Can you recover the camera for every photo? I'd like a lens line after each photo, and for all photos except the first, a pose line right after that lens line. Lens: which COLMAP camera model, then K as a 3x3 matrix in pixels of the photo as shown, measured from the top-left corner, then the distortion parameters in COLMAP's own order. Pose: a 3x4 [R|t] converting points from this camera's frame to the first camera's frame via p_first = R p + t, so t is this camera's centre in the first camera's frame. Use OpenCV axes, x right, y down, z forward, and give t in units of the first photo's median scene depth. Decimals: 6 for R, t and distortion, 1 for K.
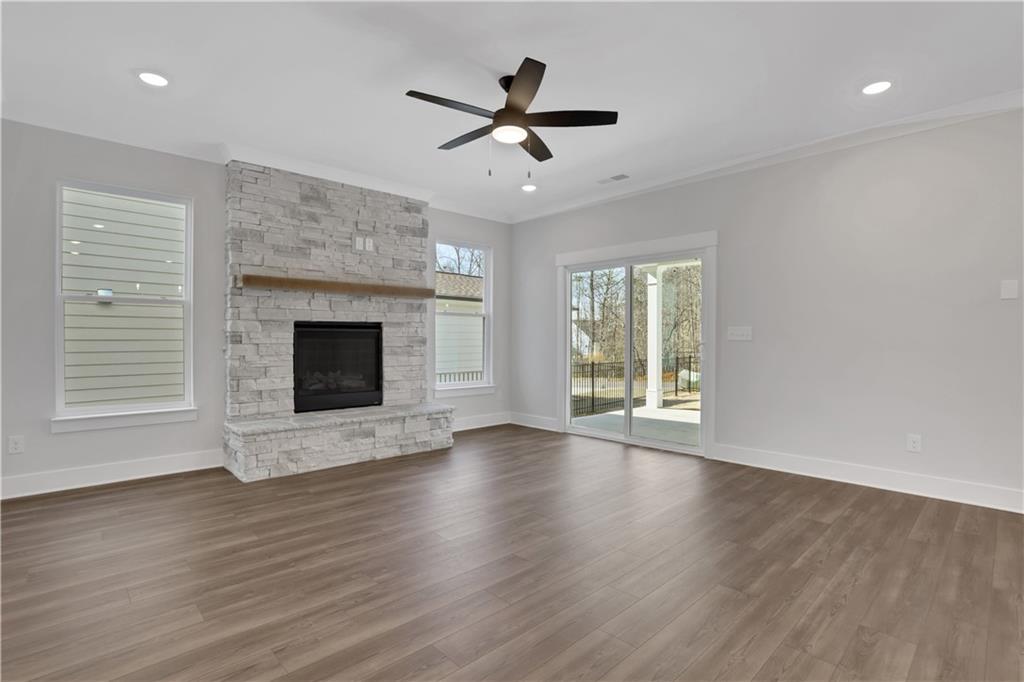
lens RADIAL K [[515.4, 0, 494.9], [0, 515.4, 337.8], [0, 0, 1]] dist [-0.003040, 0.000011]
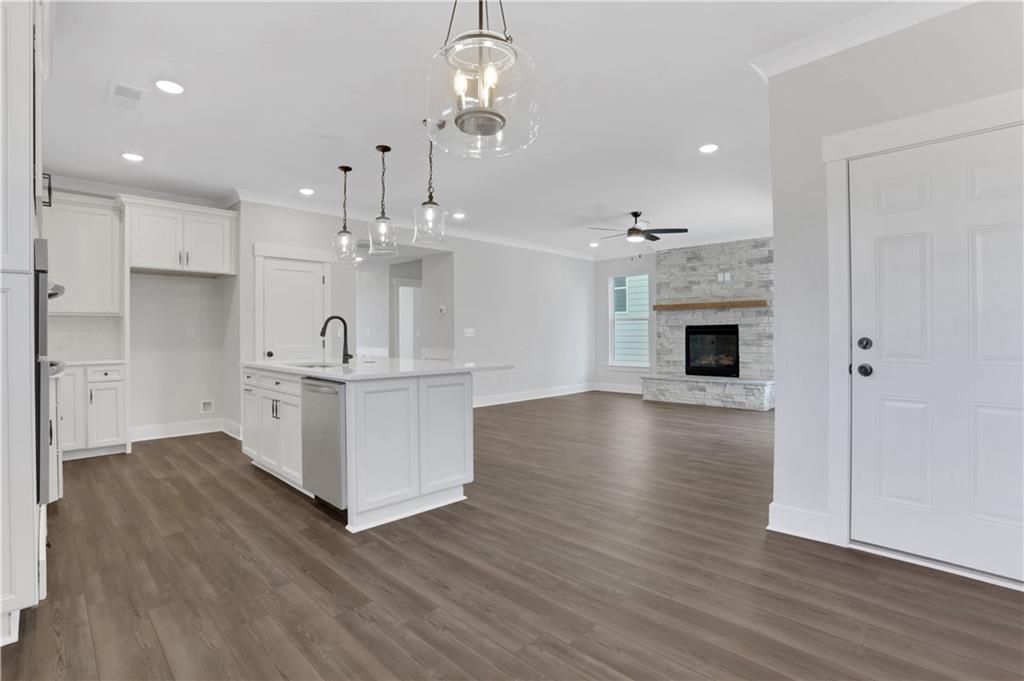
lens RADIAL K [[515.4, 0, 512.5], [0, 515.4, 337.0], [0, 0, 1]] dist [-0.003040, 0.000011]
pose [[0.065458, 0.003456, -0.997849, 1.350079], [0.008751, 0.999954, 0.004037, -0.004158], [0.997817, -0.008996, 0.065424, 0.225416]]
